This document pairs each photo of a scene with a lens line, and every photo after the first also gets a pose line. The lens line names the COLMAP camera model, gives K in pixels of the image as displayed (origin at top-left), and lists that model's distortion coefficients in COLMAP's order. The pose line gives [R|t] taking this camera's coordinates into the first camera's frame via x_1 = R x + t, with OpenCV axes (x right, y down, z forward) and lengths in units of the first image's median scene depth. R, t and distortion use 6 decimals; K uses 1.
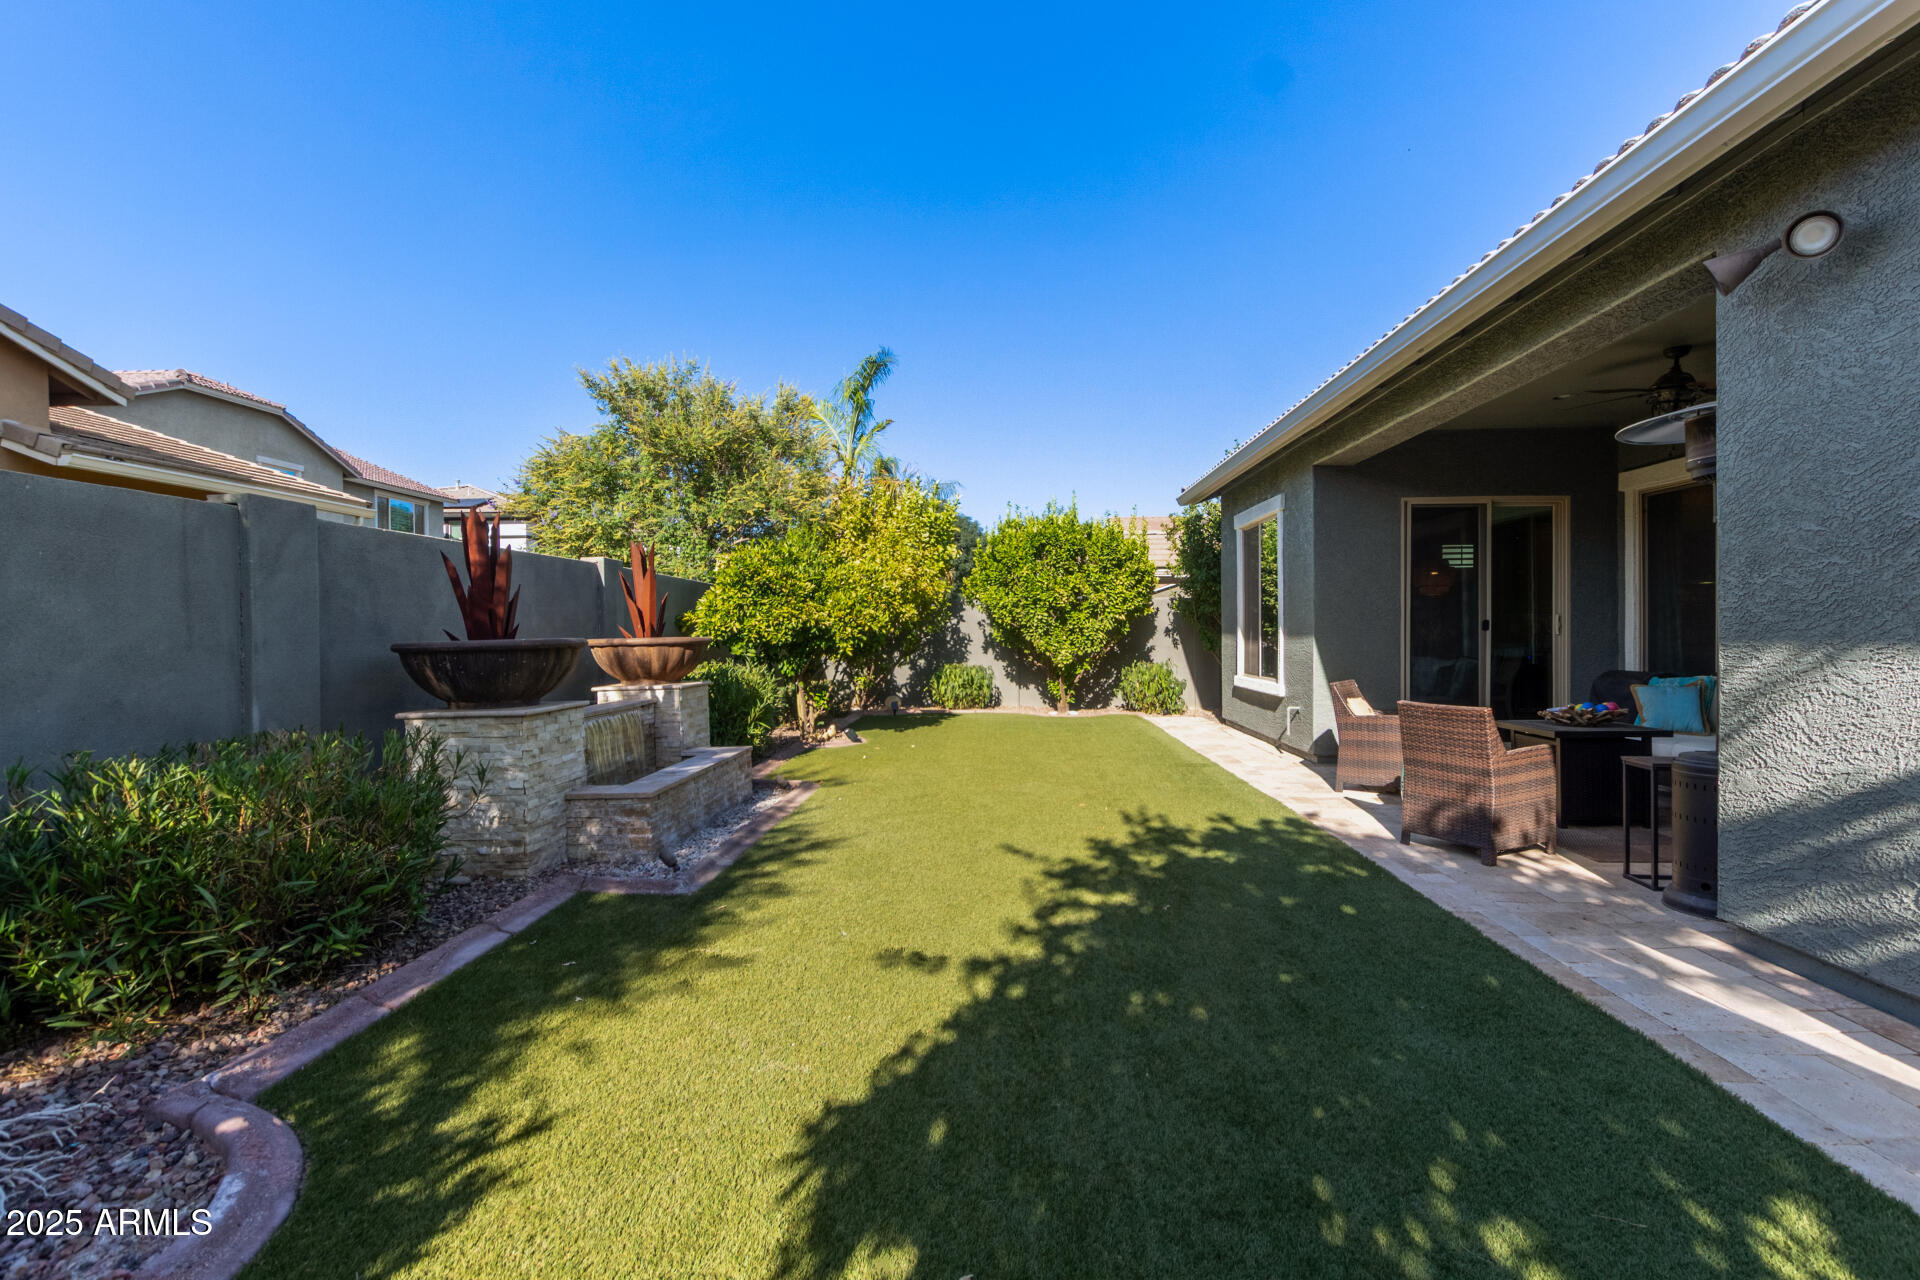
lens RADIAL K [[888.9, 0, 975.6], [0, 888.9, 637.2], [0, 0, 1]] dist [0.012961, -0.006106]
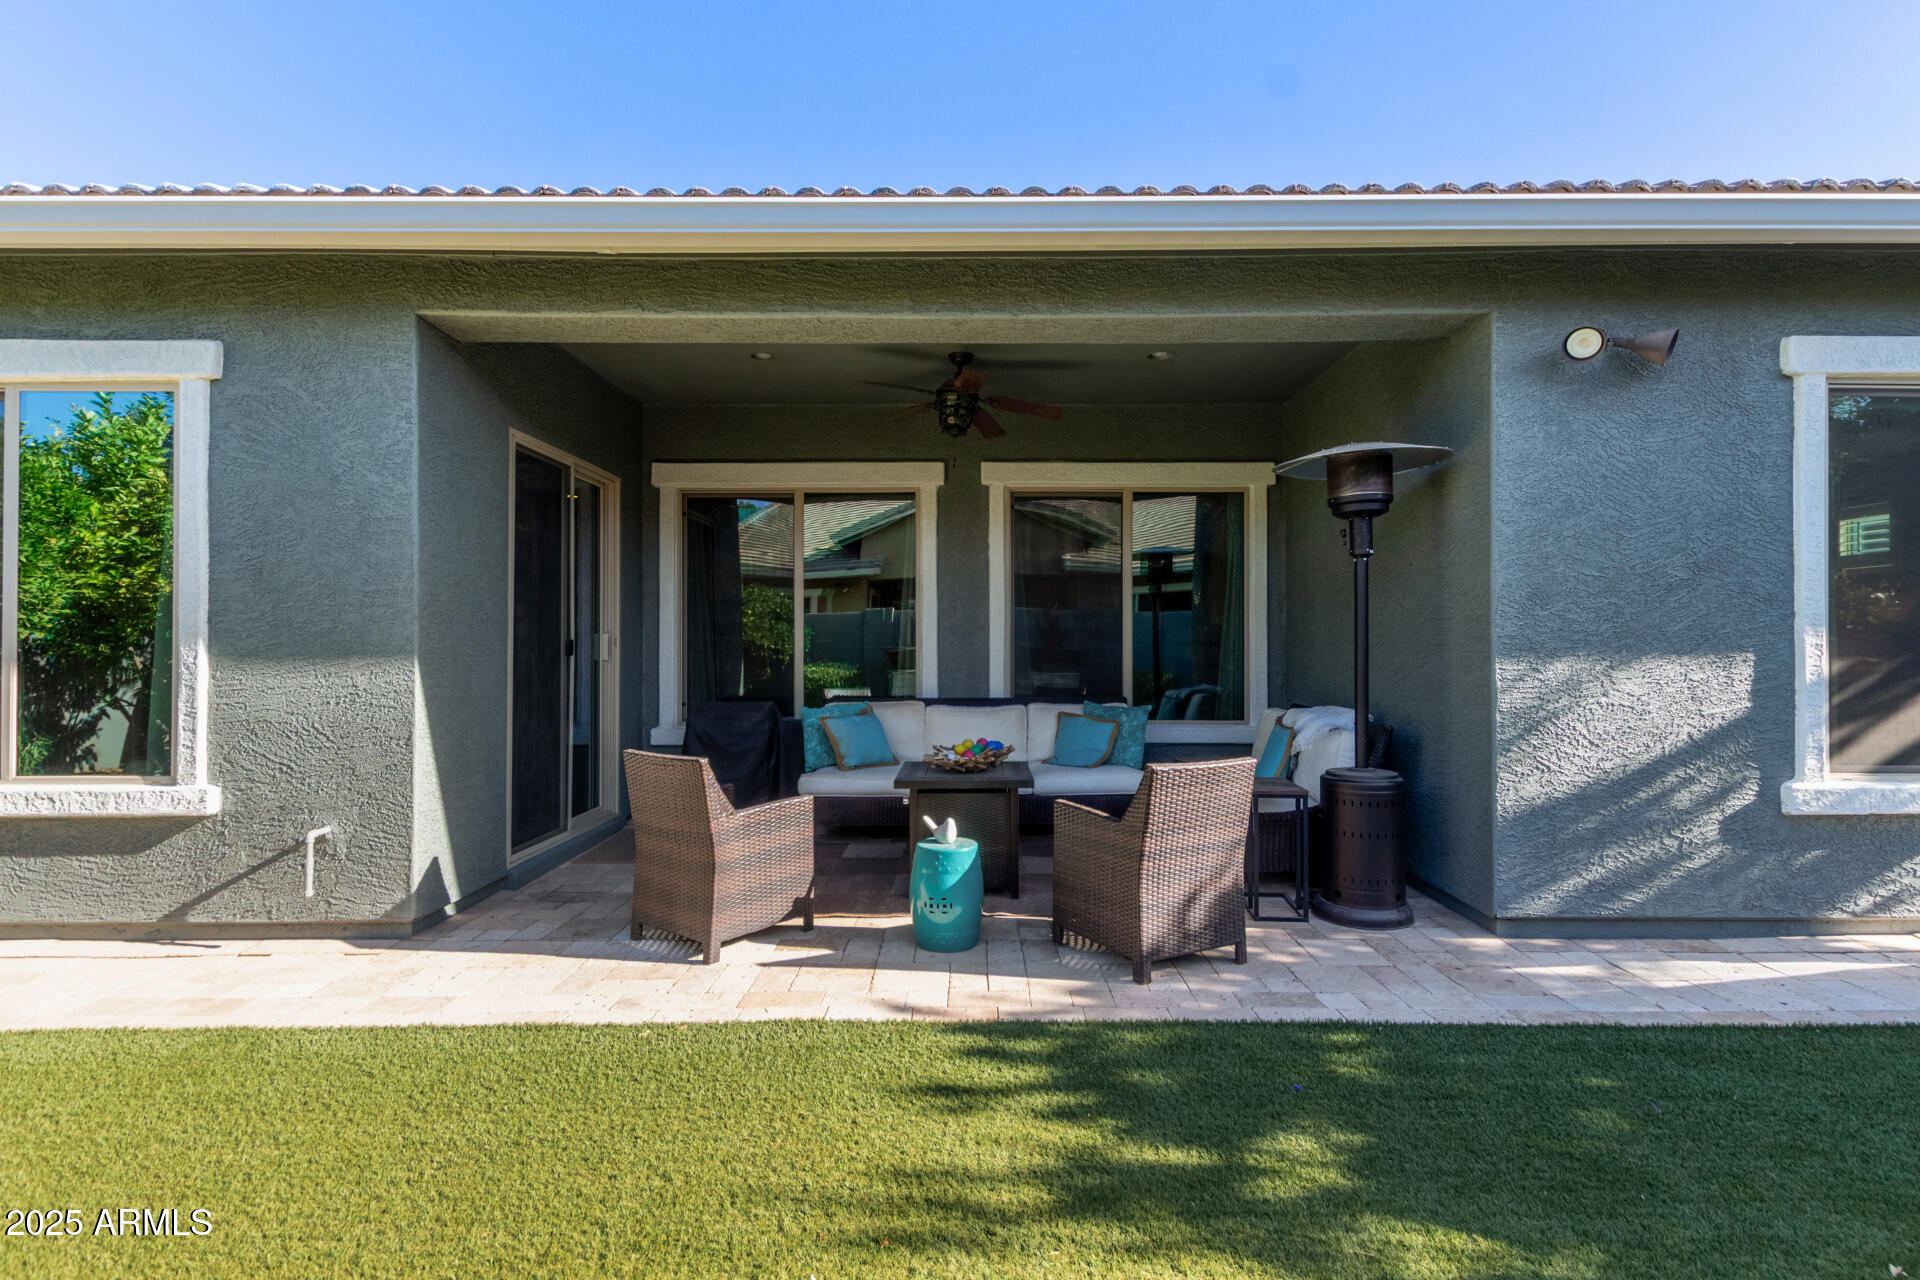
lens RADIAL K [[922.4, 0, 958.1], [0, 922.4, 631.6], [0, 0, 1]] dist [0.041218, -0.021575]
pose [[-0.031873, 0.022071, 0.999248, -0.319128], [0.009852, 0.999715, -0.021767, -0.019618], [-0.999443, 0.009151, -0.032081, 1.794447]]
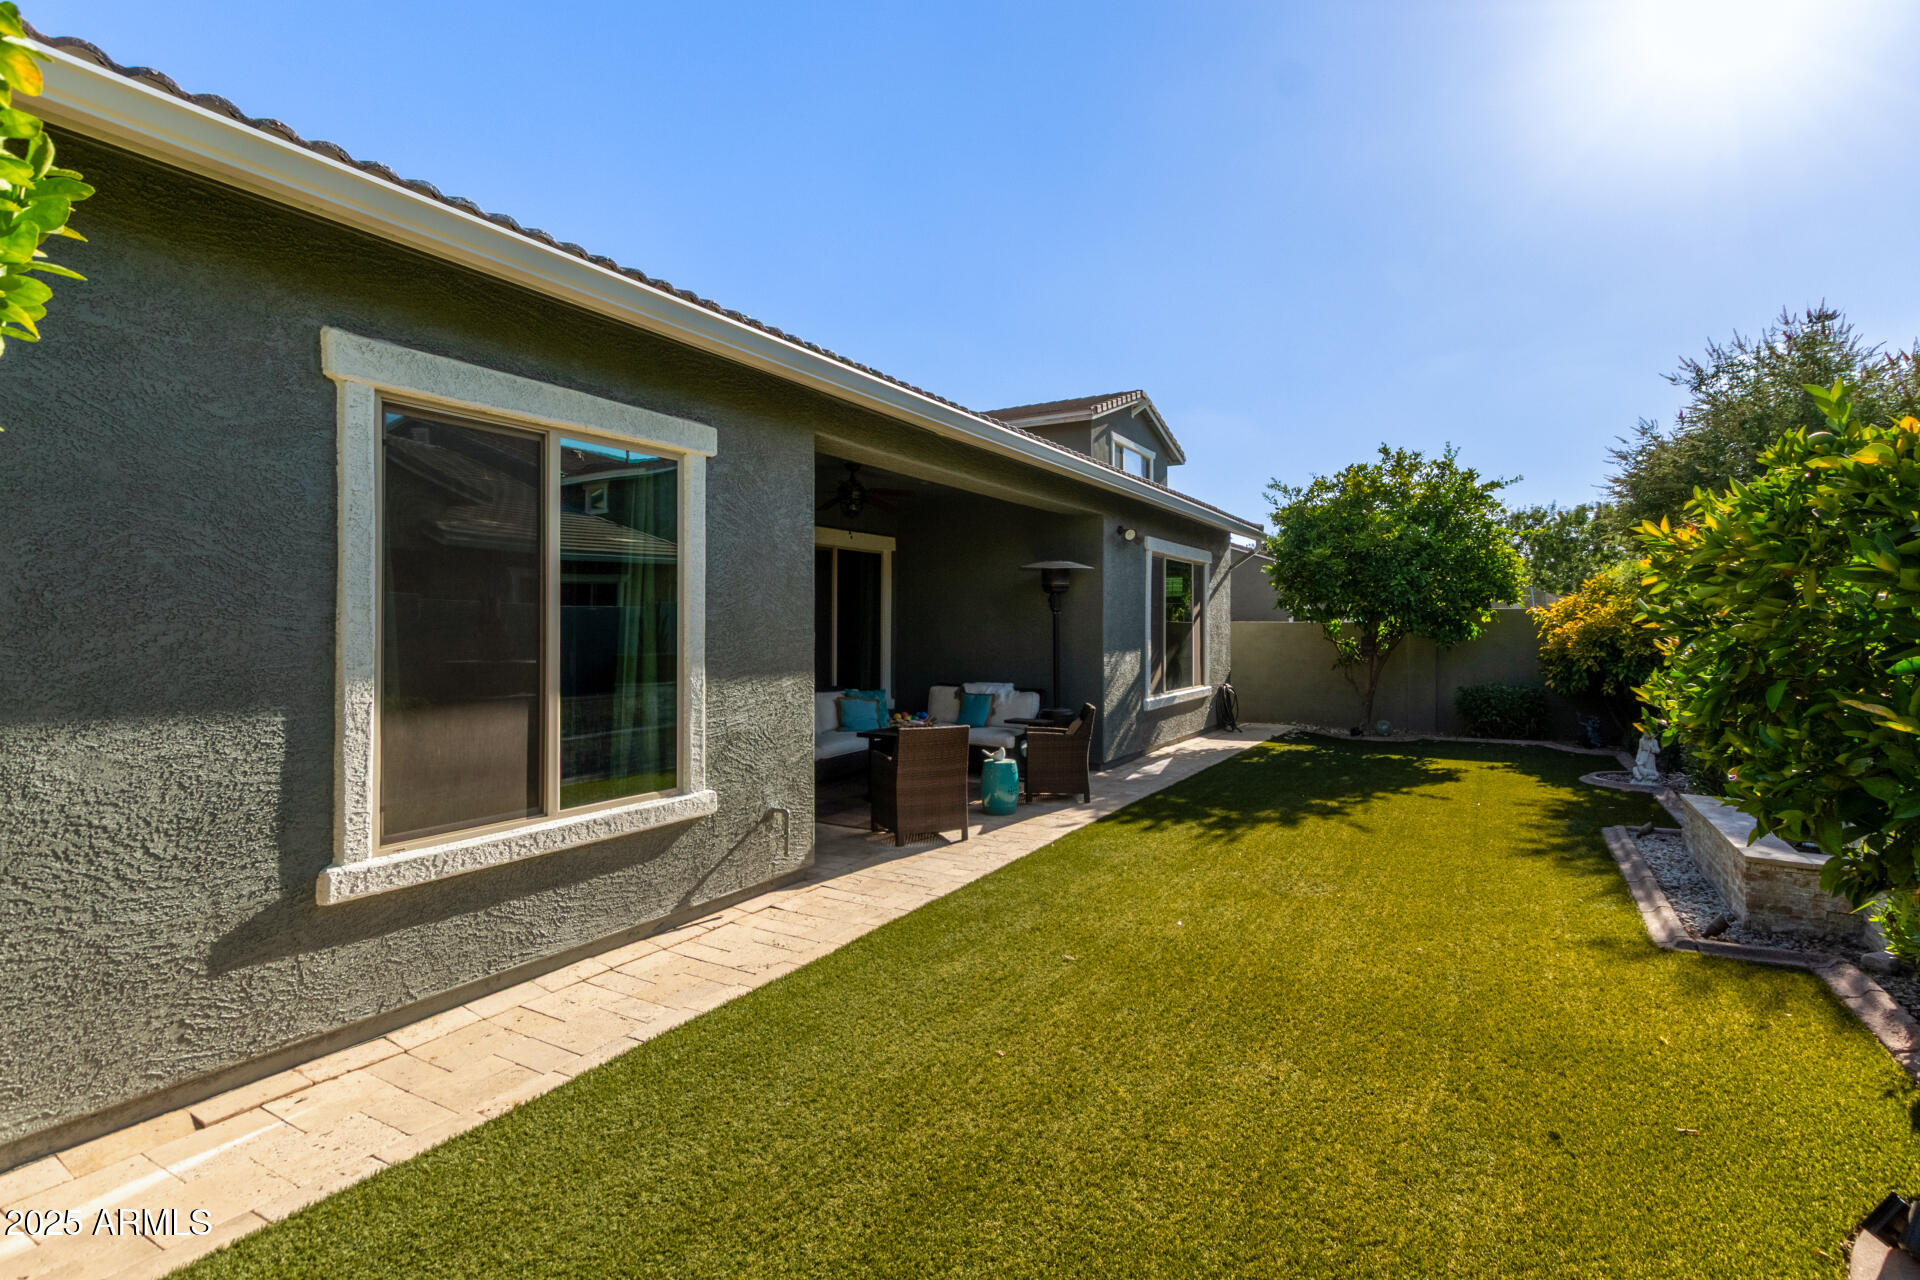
lens RADIAL K [[888.9, 0, 975.6], [0, 888.9, 637.2], [0, 0, 1]] dist [0.012961, -0.006106]
pose [[-0.878415, 0.020085, 0.477476, -0.113770], [0.028048, 0.999561, 0.009553, -0.100675], [-0.477074, 0.021783, -0.878593, 3.791094]]
